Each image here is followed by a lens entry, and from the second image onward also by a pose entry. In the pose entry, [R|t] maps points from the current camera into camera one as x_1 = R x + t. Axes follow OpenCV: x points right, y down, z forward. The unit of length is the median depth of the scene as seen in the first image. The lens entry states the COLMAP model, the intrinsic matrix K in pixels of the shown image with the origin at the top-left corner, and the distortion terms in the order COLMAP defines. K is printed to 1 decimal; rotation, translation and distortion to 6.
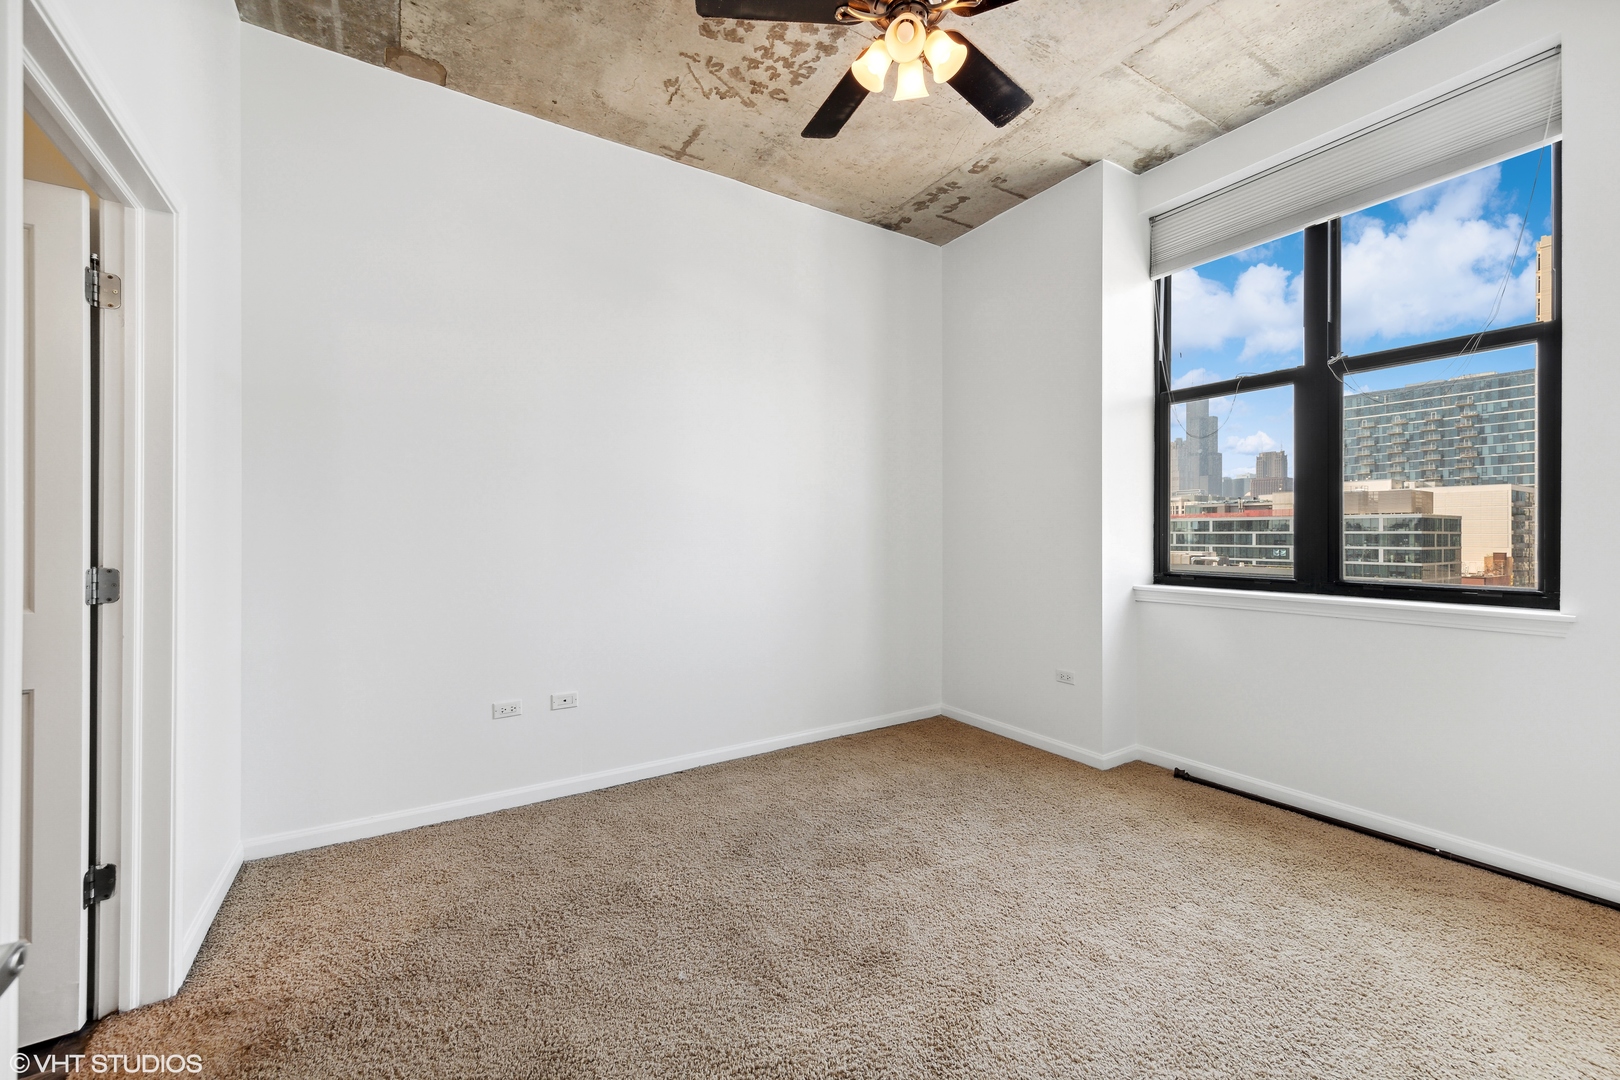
lens RADIAL K [[659.2, 0, 815.5], [0, 659.2, 534.9], [0, 0, 1]] dist [0.013352, 0.000047]
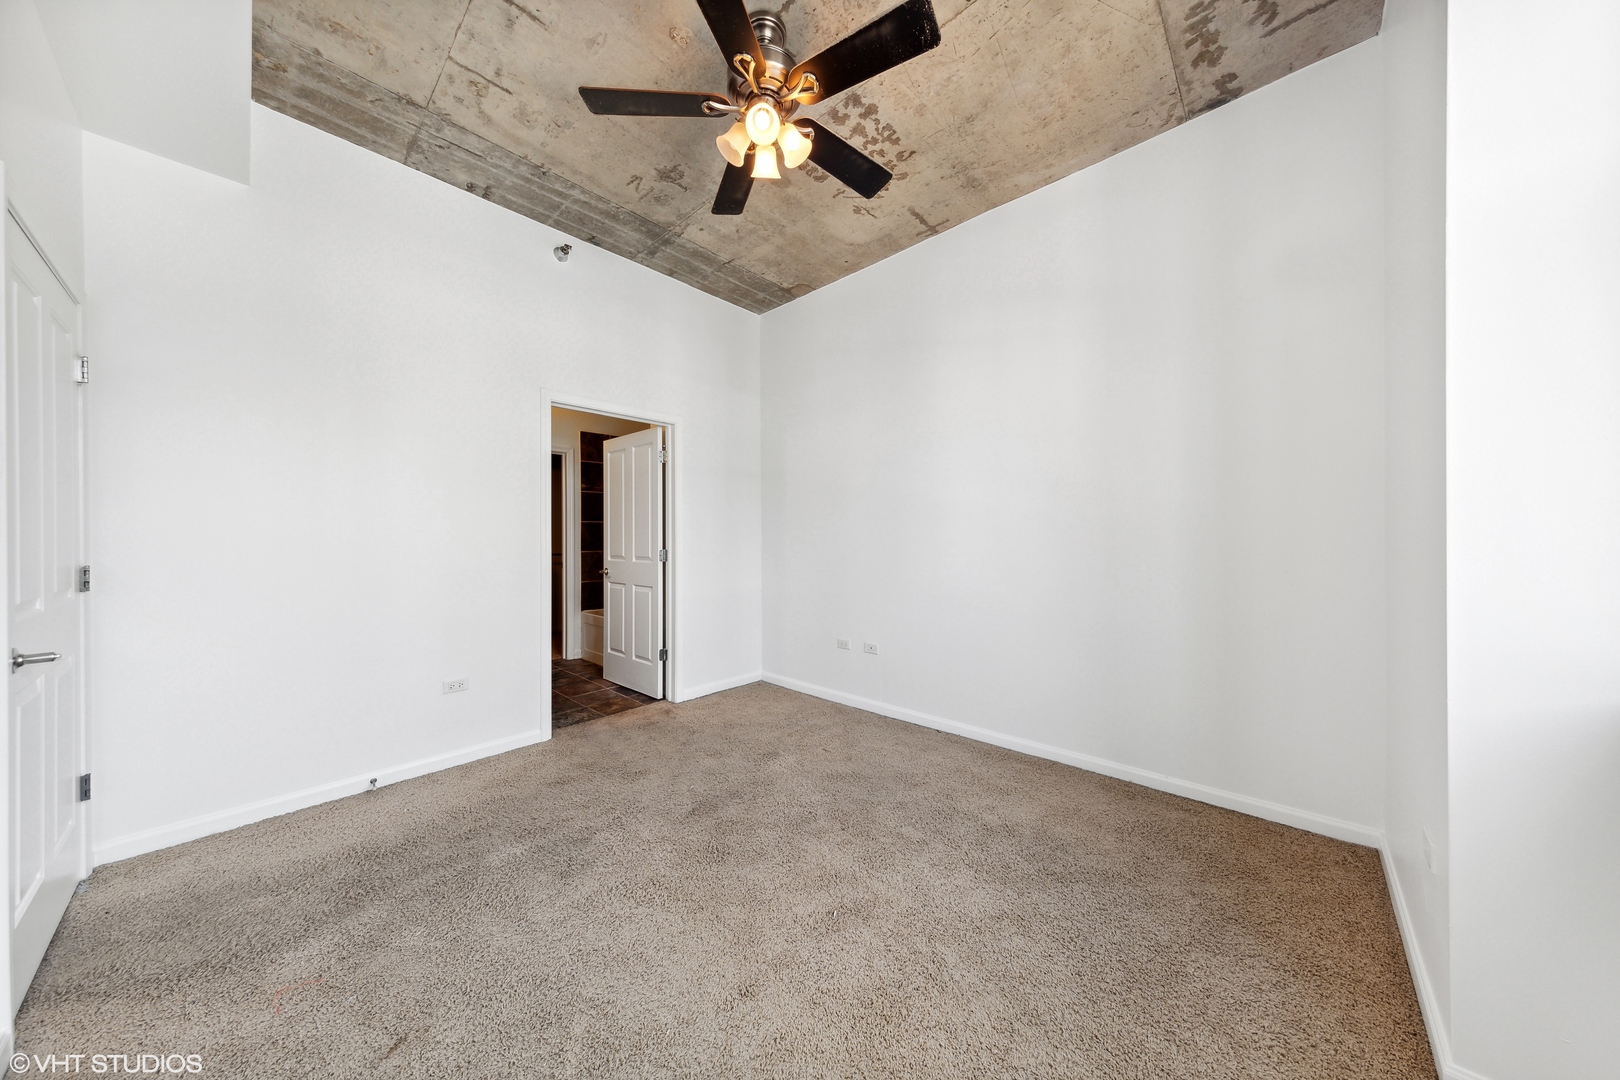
lens RADIAL K [[518.7, 0, 808.4], [0, 518.7, 535.5], [0, 0, 1]] dist [0.011179, -0.000016]
pose [[0.240501, -0.000521, -0.970649, 0.773515], [0.005352, 0.999985, 0.000789, -0.007206], [0.970634, -0.005385, 0.240501, 0.611631]]
